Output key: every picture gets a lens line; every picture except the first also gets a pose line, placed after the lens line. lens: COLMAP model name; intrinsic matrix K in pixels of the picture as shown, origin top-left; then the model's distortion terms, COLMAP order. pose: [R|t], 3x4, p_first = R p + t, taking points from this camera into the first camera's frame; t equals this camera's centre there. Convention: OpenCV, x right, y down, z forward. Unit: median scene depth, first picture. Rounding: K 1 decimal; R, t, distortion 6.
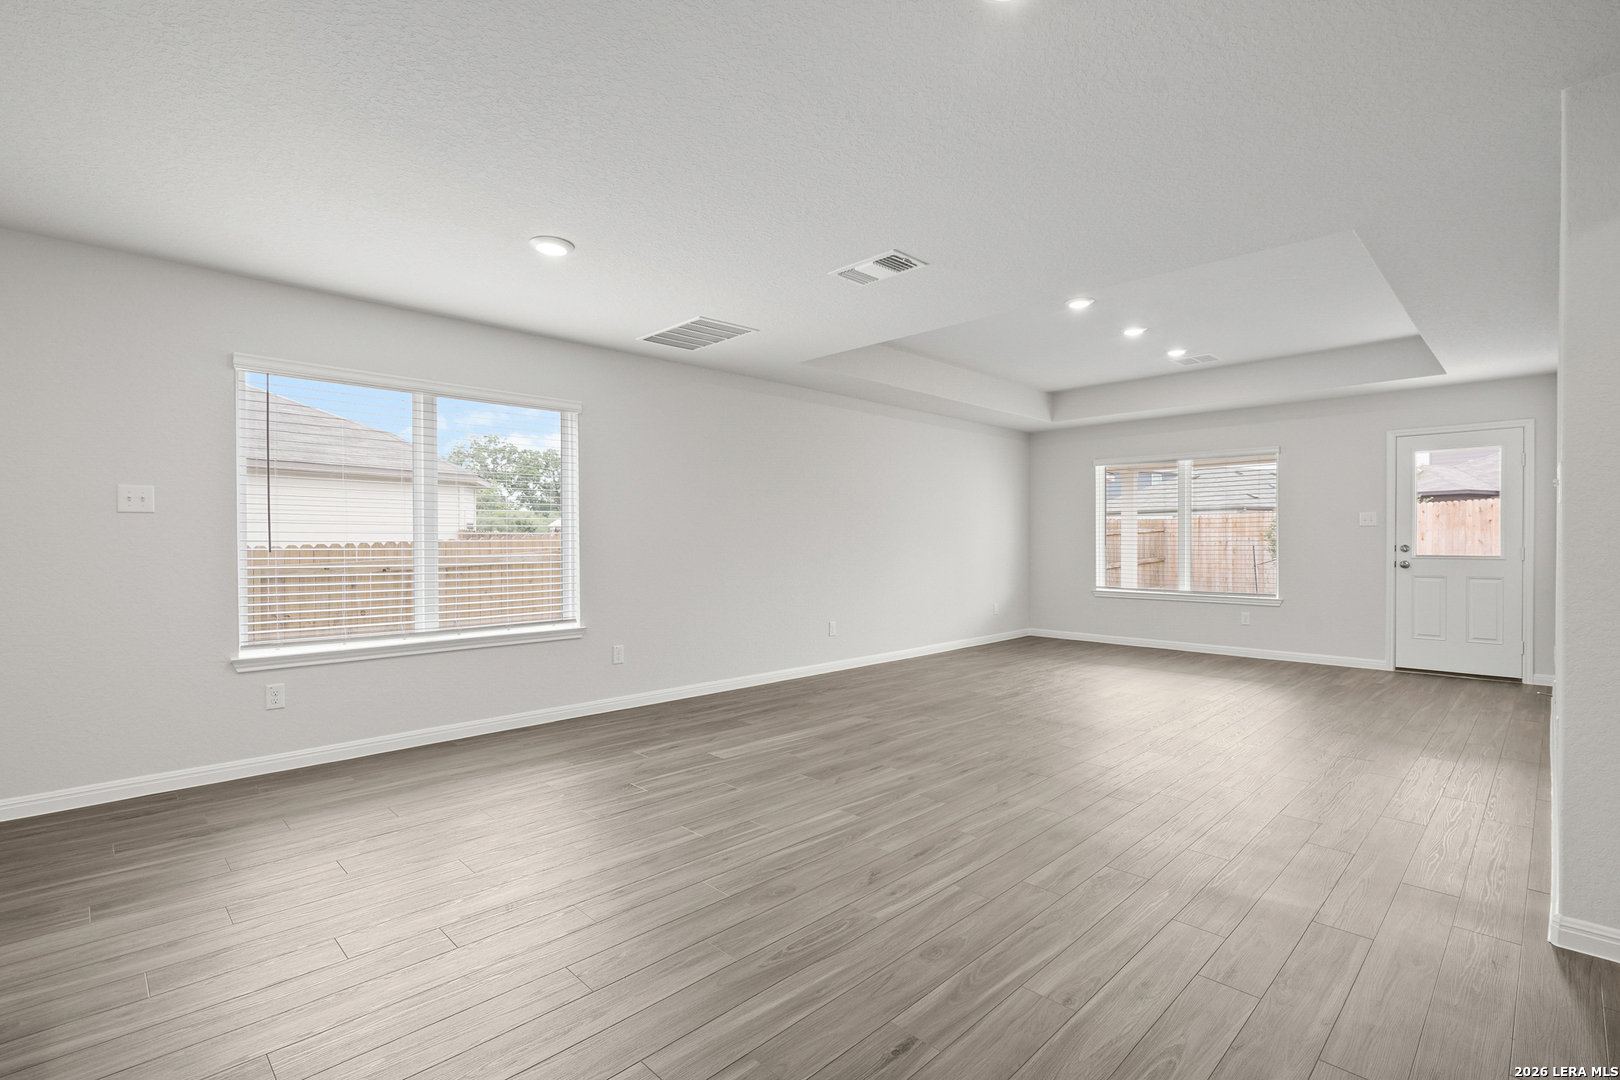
lens RADIAL K [[754.4, 0, 807.1], [0, 754.4, 557.9], [0, 0, 1]] dist [-0.034974, 0.012151]
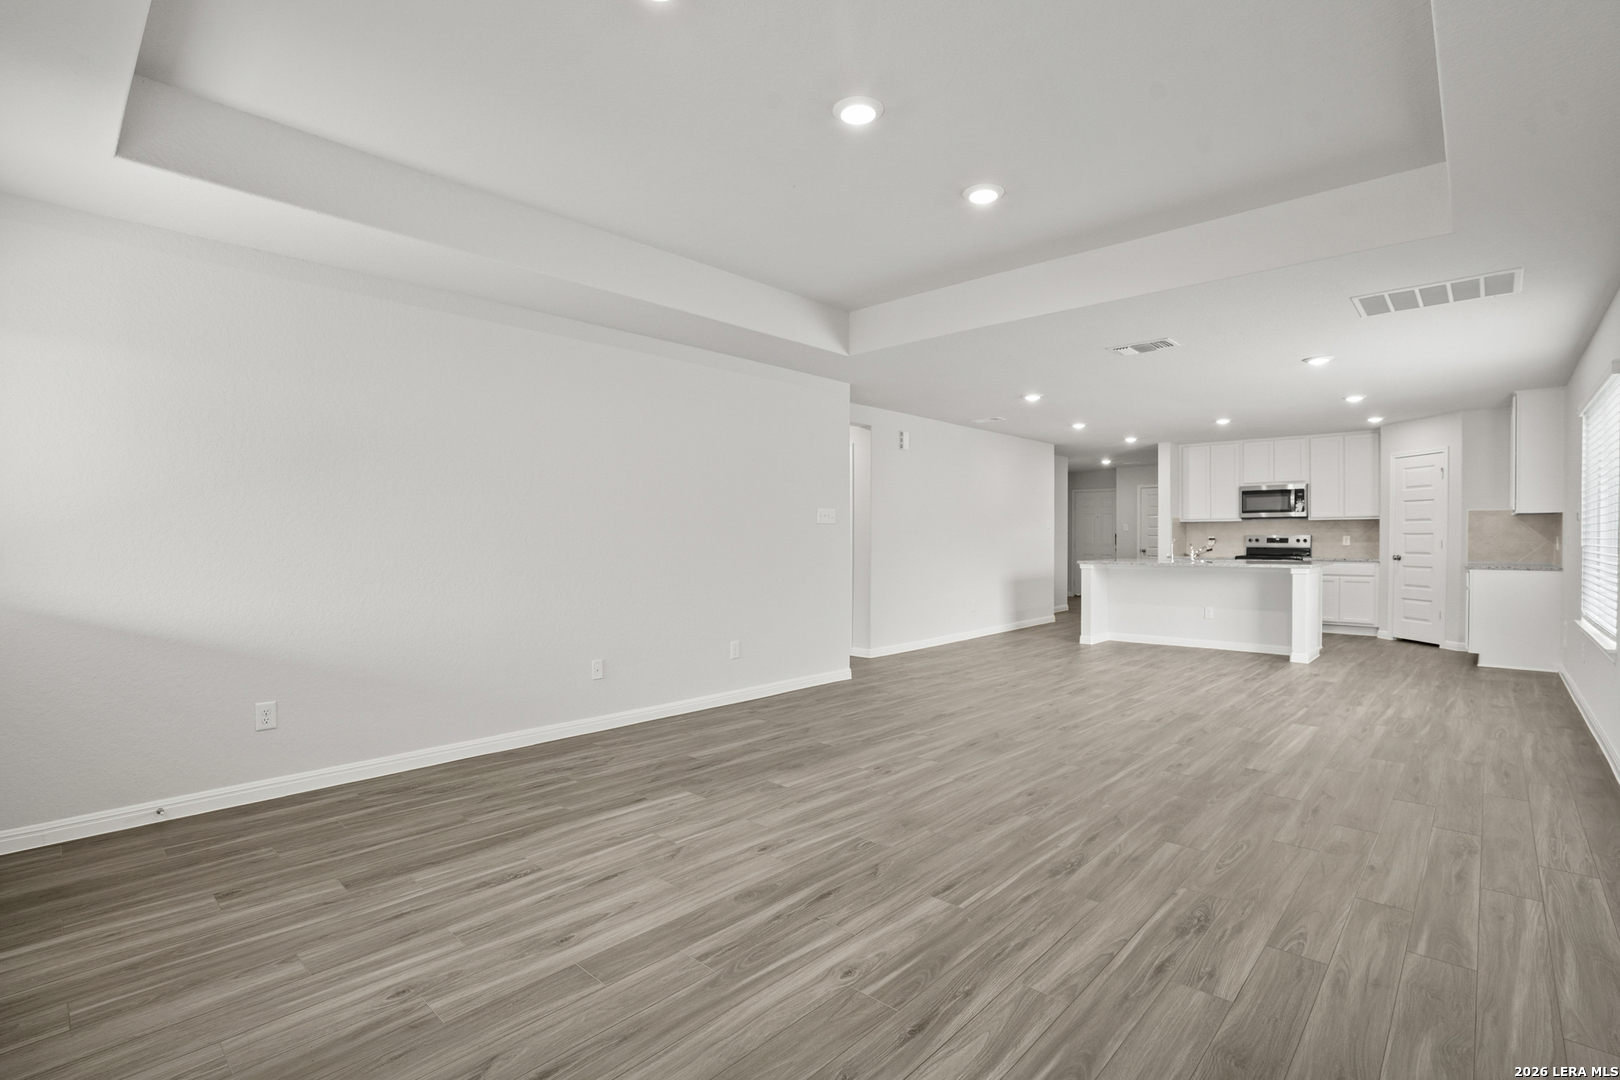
lens RADIAL K [[754.4, 0, 813.9], [0, 754.4, 547.6], [0, 0, 1]] dist [-0.034974, 0.012151]
pose [[-0.998985, 0.002136, -0.044987, 0.439418], [0.000452, 0.999300, 0.037404, -0.034495], [0.045035, 0.037346, -0.998287, 1.344936]]
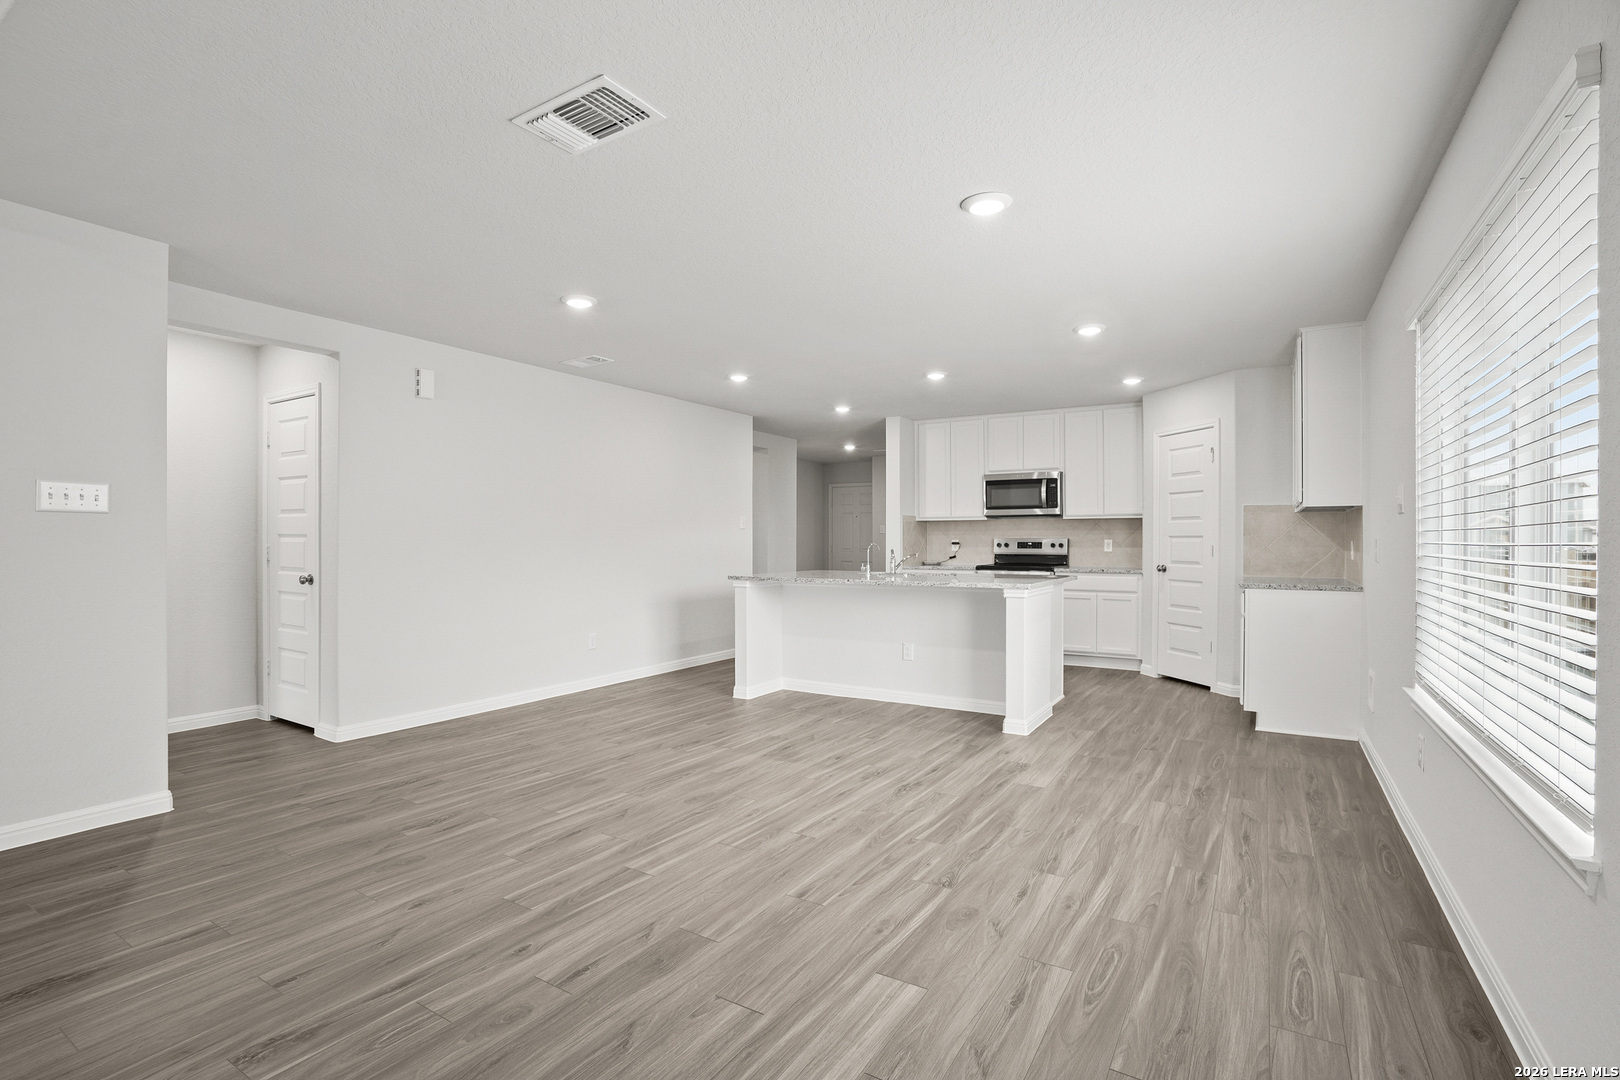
lens RADIAL K [[754.4, 0, 808.8], [0, 754.4, 541.4], [0, 0, 1]] dist [-0.034974, 0.012151]
pose [[-0.972569, 0.000665, -0.232612, 0.032354], [-0.004875, 0.999718, 0.023239, -0.023642], [0.232562, 0.023736, -0.972292, 0.934059]]
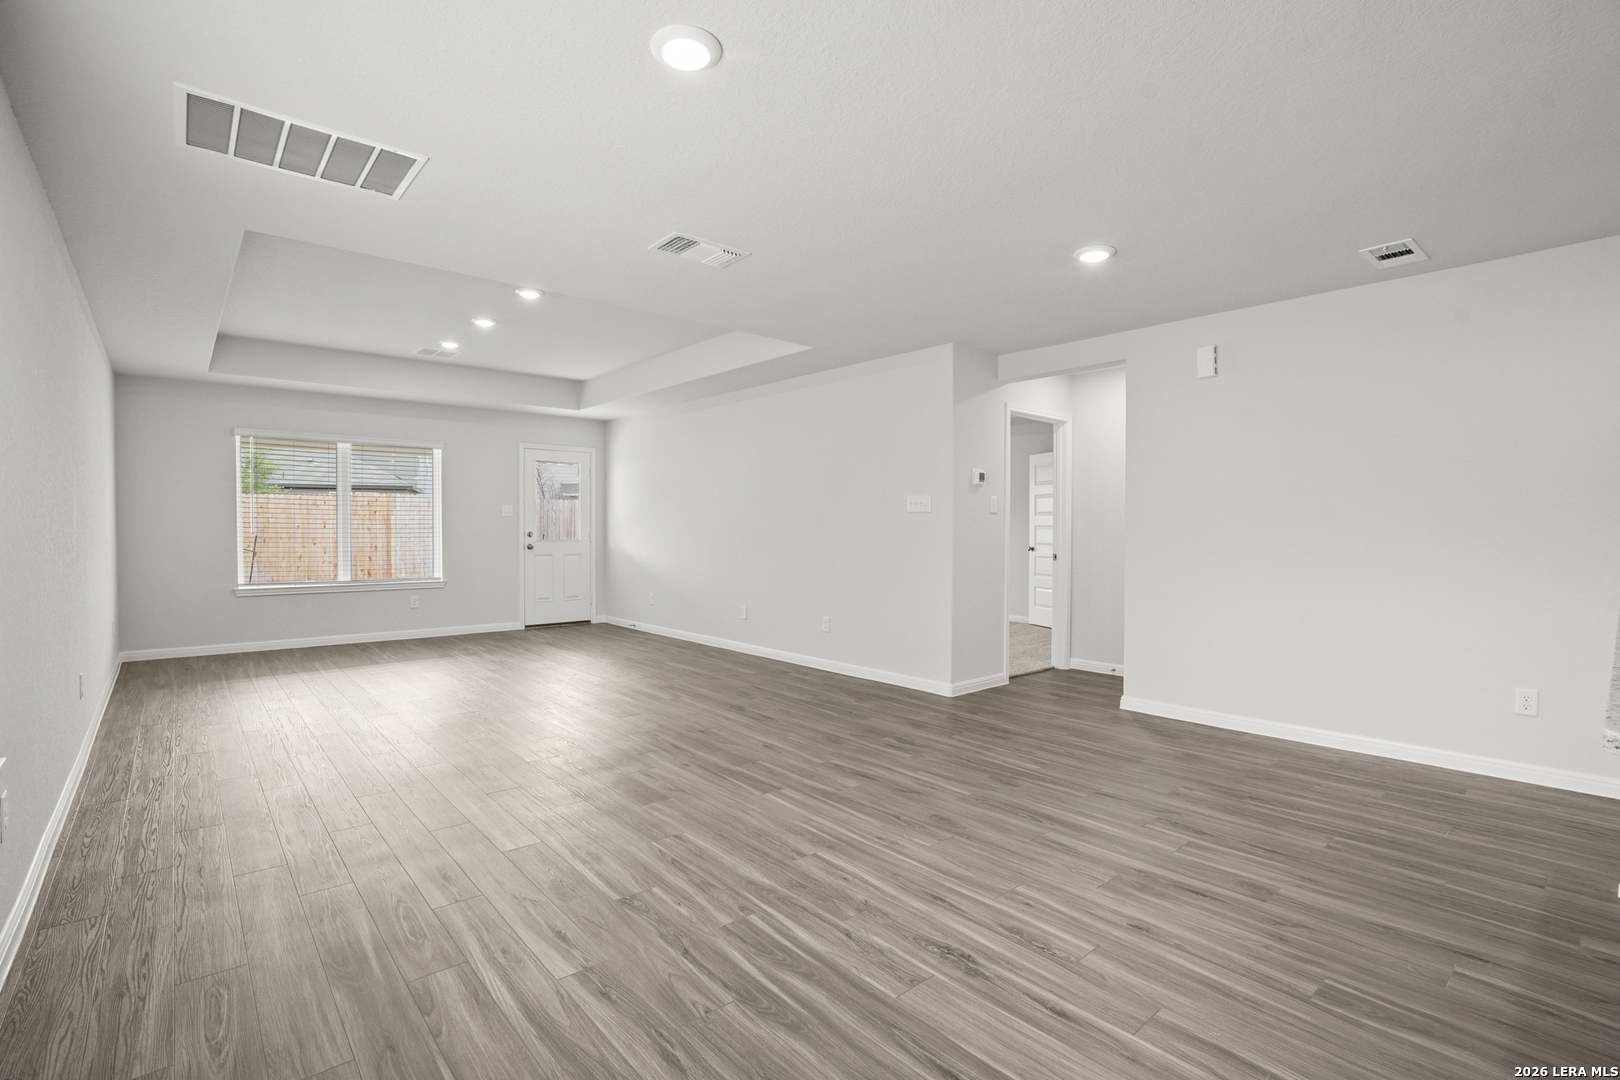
lens RADIAL K [[754.4, 0, 797.0], [0, 754.4, 533.5], [0, 0, 1]] dist [-0.034974, 0.012151]
pose [[0.073458, -0.005843, 0.997281, -0.495884], [0.020725, 0.999776, 0.004331, -0.010880], [-0.997083, 0.020351, 0.073562, 0.446733]]
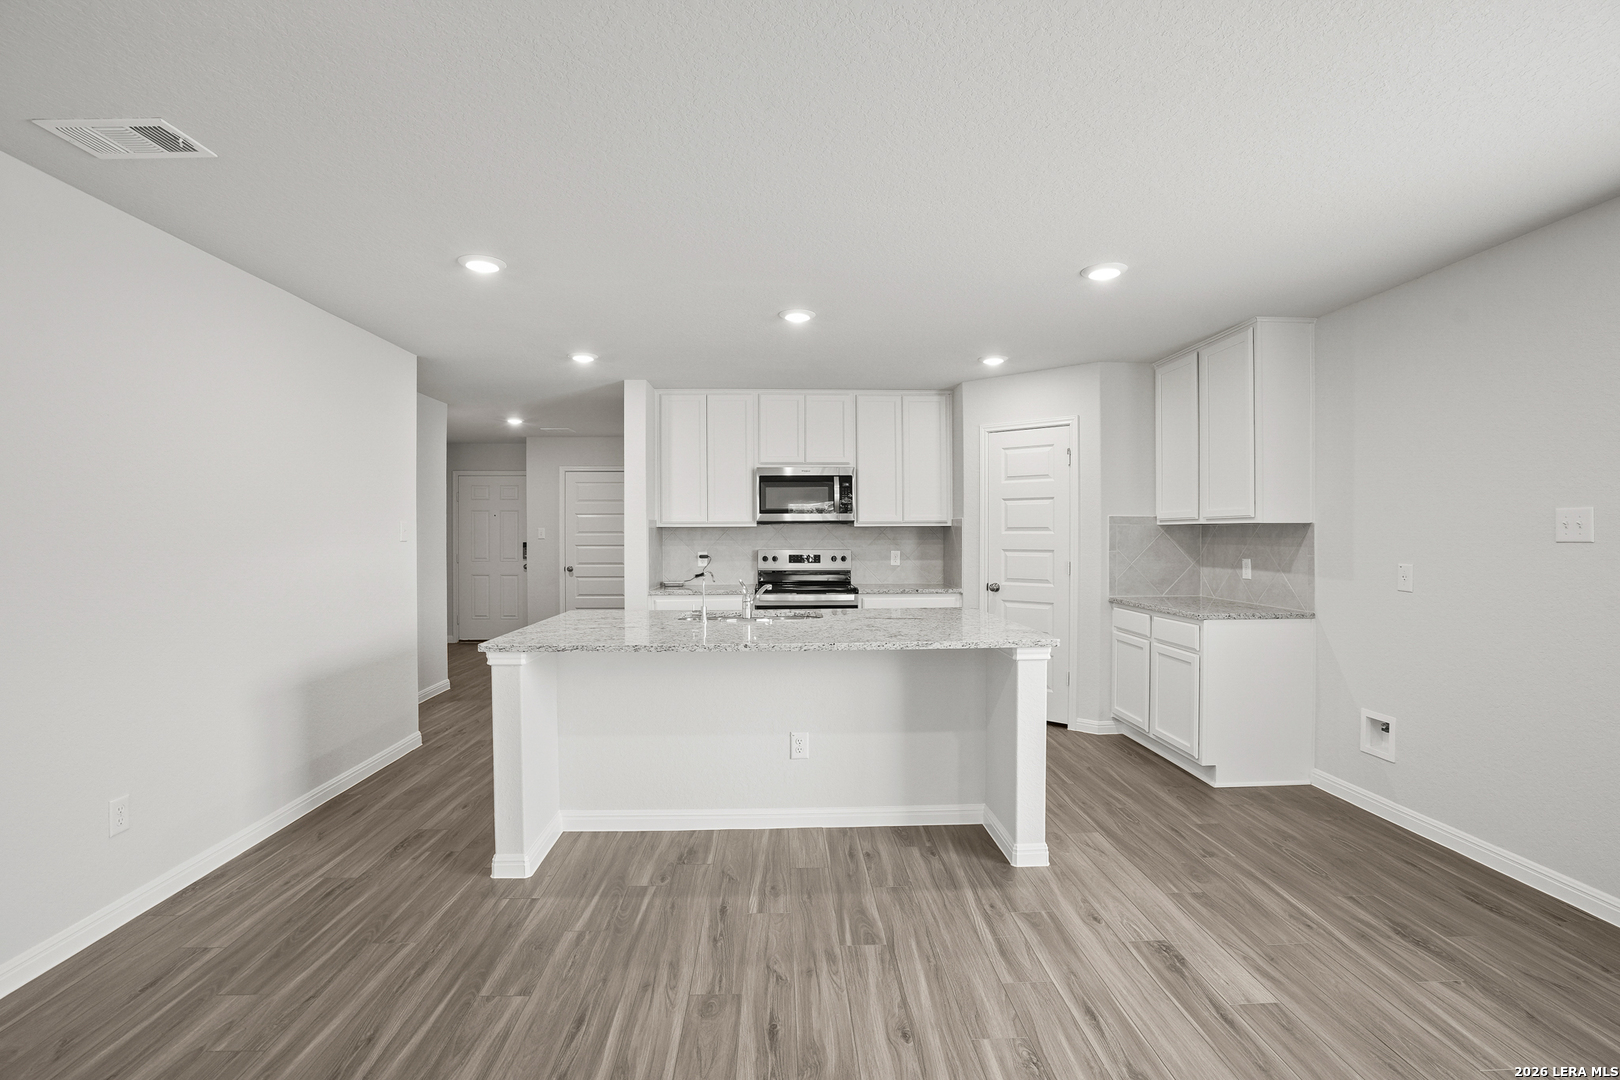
lens RADIAL K [[754.4, 0, 806.5], [0, 754.4, 540.0], [0, 0, 1]] dist [-0.034974, 0.012151]
pose [[-0.680706, 0.008651, -0.732505, 0.113717], [-0.012722, 0.999640, 0.023627, -0.038032], [0.732446, 0.025402, -0.680351, 0.495822]]
